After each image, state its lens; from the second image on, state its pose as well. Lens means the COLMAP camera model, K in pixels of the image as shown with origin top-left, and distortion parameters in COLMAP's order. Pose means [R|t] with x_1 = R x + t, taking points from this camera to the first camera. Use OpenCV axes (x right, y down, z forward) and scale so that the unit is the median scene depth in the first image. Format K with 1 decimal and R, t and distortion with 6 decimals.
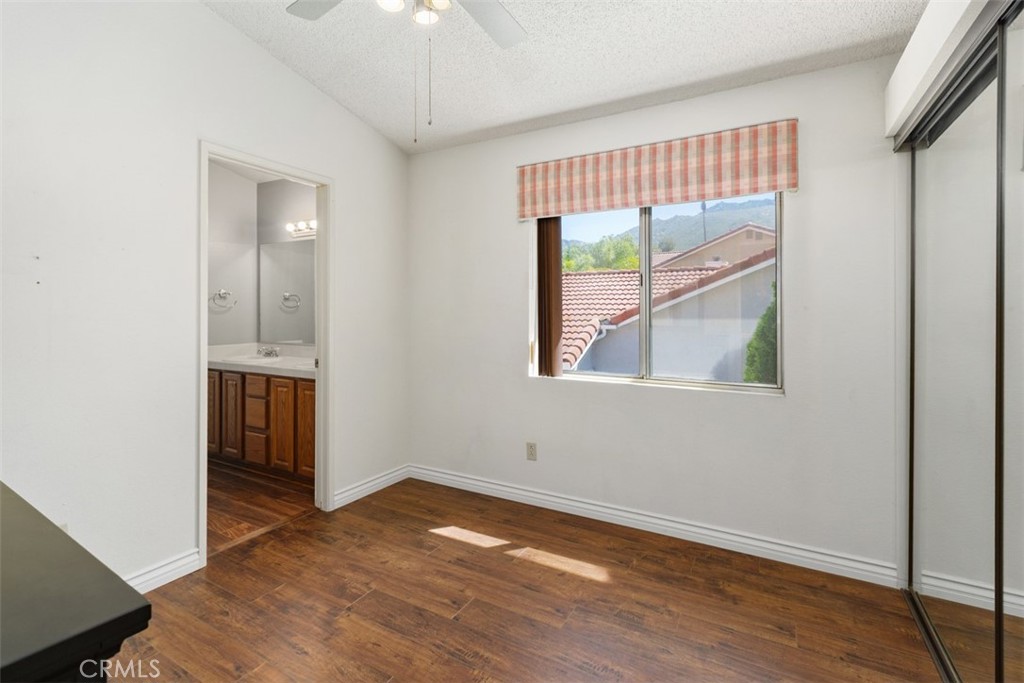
lens RADIAL K [[471.2, 0, 511.1], [0, 471.2, 314.9], [0, 0, 1]] dist [0.000228, -0.000418]
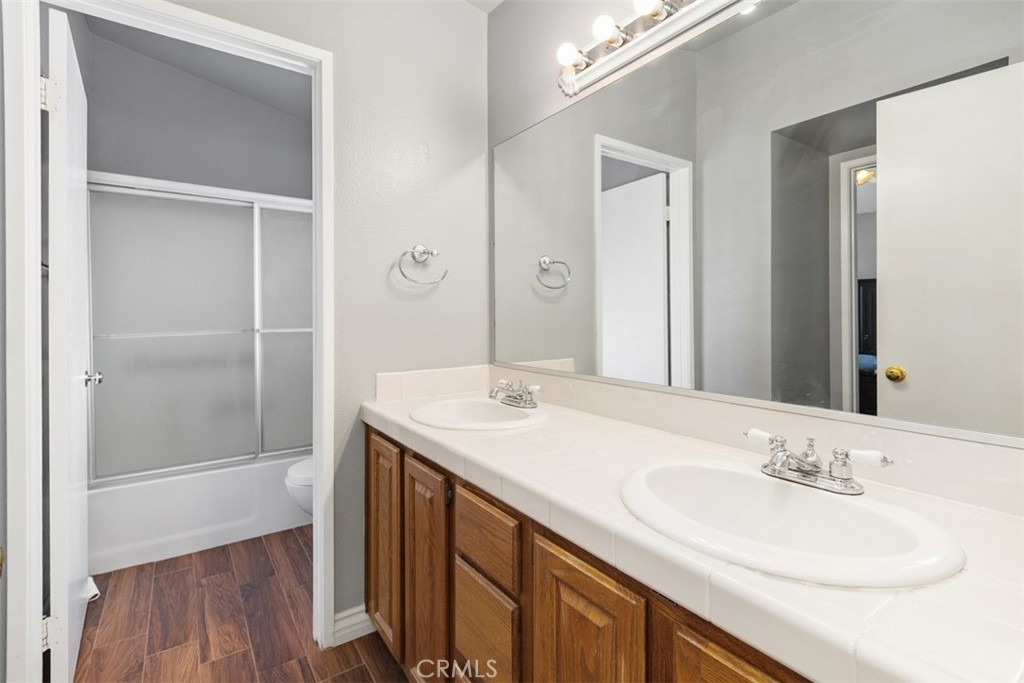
lens RADIAL K [[471.2, 0, 511.1], [0, 471.2, 314.9], [0, 0, 1]] dist [0.000228, -0.000418]
pose [[0.898290, -0.006392, -0.439357, -0.341542], [0.004151, 0.999973, -0.006060, 0.015334], [0.439384, 0.003620, 0.898292, 0.641058]]
